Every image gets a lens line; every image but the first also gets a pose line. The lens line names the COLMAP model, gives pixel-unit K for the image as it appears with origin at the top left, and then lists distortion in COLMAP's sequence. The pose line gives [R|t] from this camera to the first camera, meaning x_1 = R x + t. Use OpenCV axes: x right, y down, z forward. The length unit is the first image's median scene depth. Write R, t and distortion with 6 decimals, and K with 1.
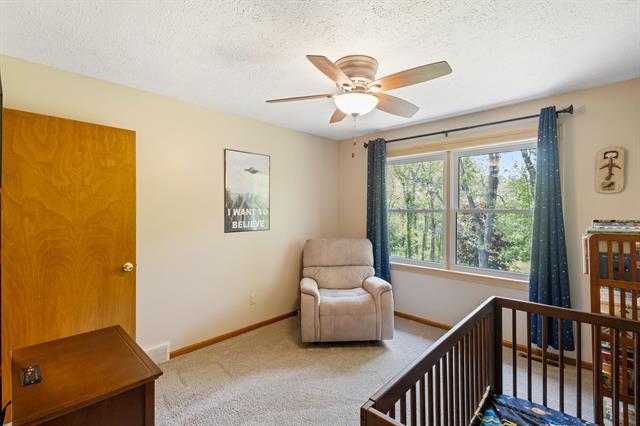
lens RADIAL K [[293.9, 0, 321.3], [0, 293.9, 210.8], [0, 0, 1]] dist [0.003573, 0.000060]
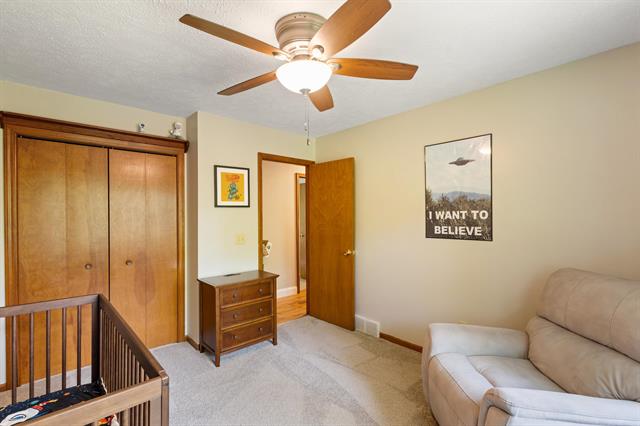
lens RADIAL K [[293.9, 0, 321.3], [0, 293.9, 214.5], [0, 0, 1]] dist [0.003573, 0.000060]
pose [[-0.053533, 0.000283, -0.998566, 0.599290], [0.004916, 0.999988, 0.000020, 0.000882], [0.998554, -0.004908, -0.053533, 0.713806]]
